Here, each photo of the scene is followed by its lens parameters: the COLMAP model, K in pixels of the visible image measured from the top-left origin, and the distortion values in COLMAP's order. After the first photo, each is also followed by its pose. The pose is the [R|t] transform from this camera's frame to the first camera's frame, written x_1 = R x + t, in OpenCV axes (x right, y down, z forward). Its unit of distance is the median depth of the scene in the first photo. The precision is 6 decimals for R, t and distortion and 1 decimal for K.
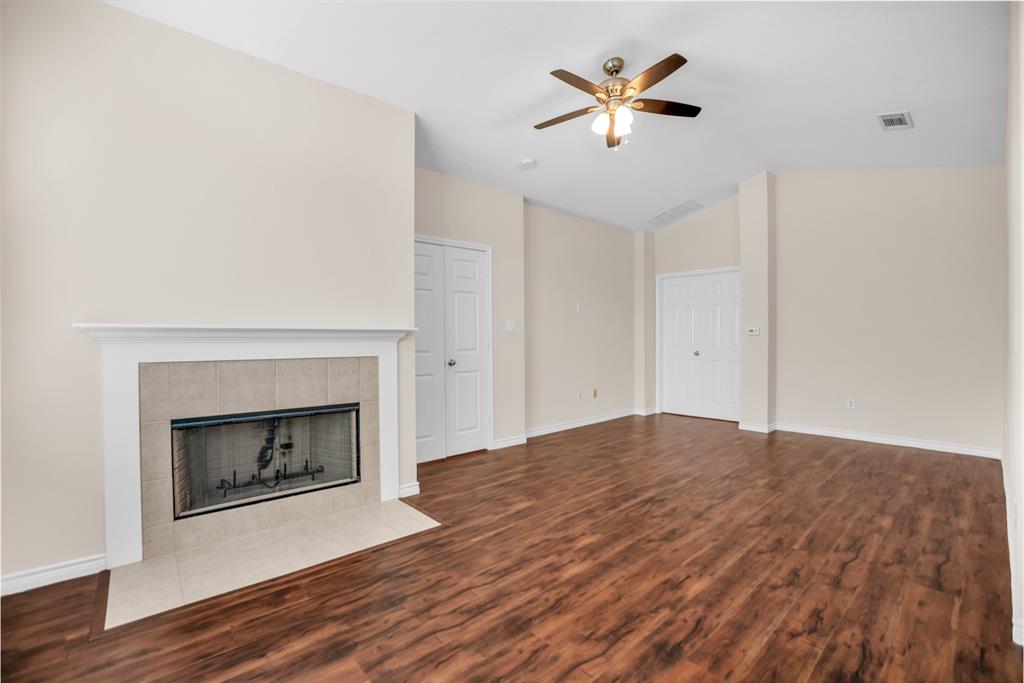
lens RADIAL K [[437.0, 0, 516.6], [0, 437.0, 340.5], [0, 0, 1]] dist [-0.062530, 0.018493]
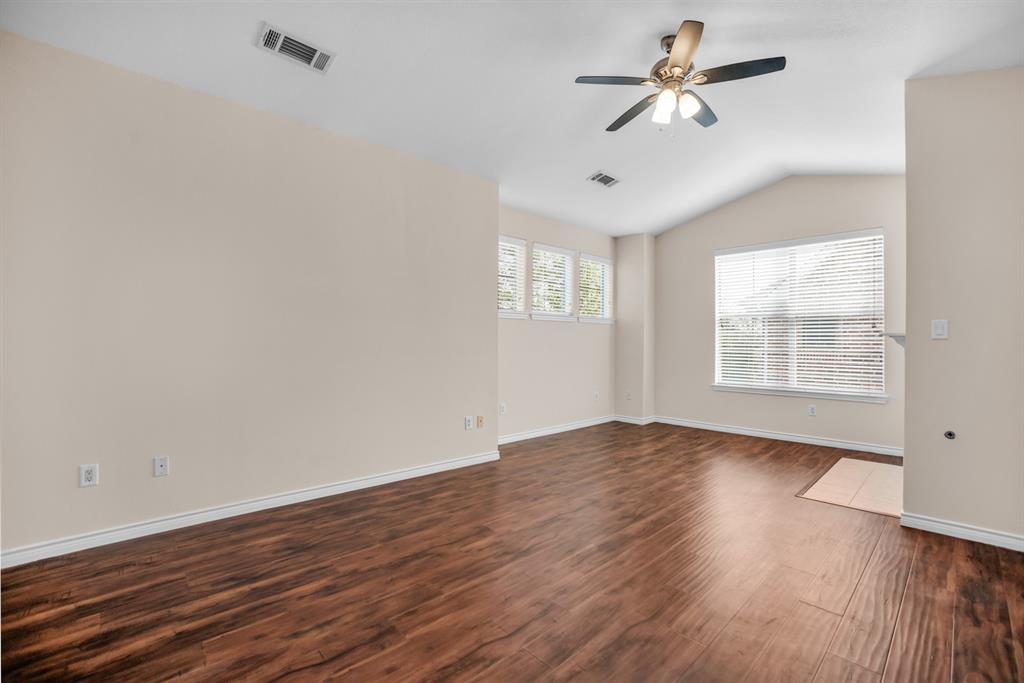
lens RADIAL K [[437.0, 0, 516.6], [0, 437.0, 340.5], [0, 0, 1]] dist [-0.062530, 0.018493]
pose [[-0.999587, 0.002606, -0.028629, 0.667610], [0.002639, 0.999996, -0.001114, -0.015046], [0.028626, -0.001189, -0.999589, 2.157611]]
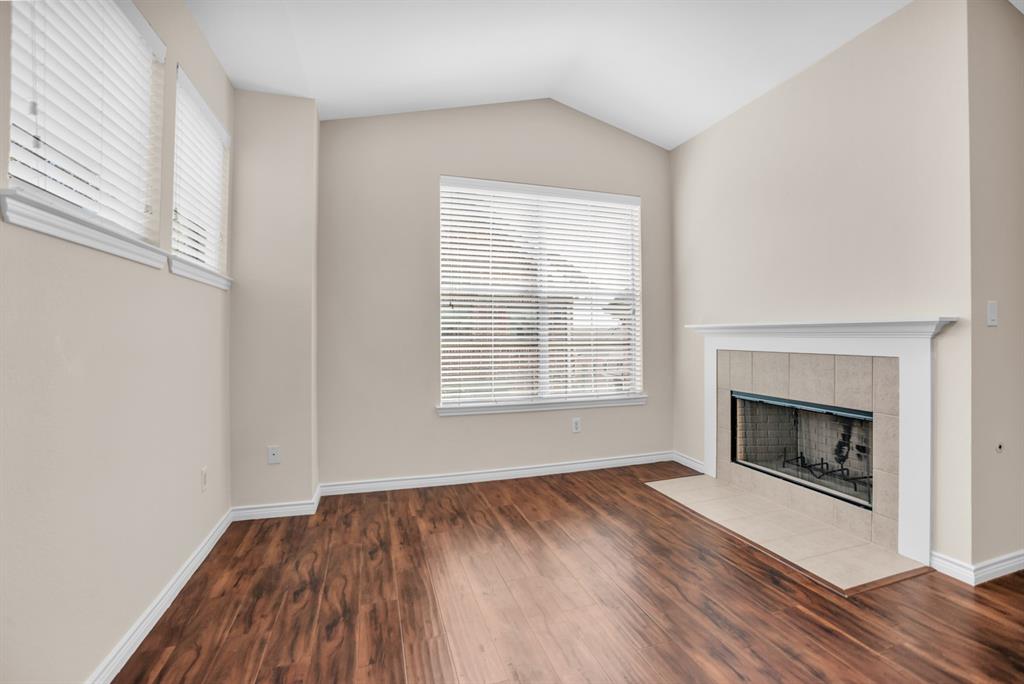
lens RADIAL K [[437.0, 0, 516.6], [0, 437.0, 341.0], [0, 0, 1]] dist [-0.062530, 0.018493]
pose [[-0.393561, 0.014376, -0.919186, 0.686099], [0.000395, 0.999880, 0.015469, -0.003379], [0.919299, 0.005724, -0.393519, 0.767479]]
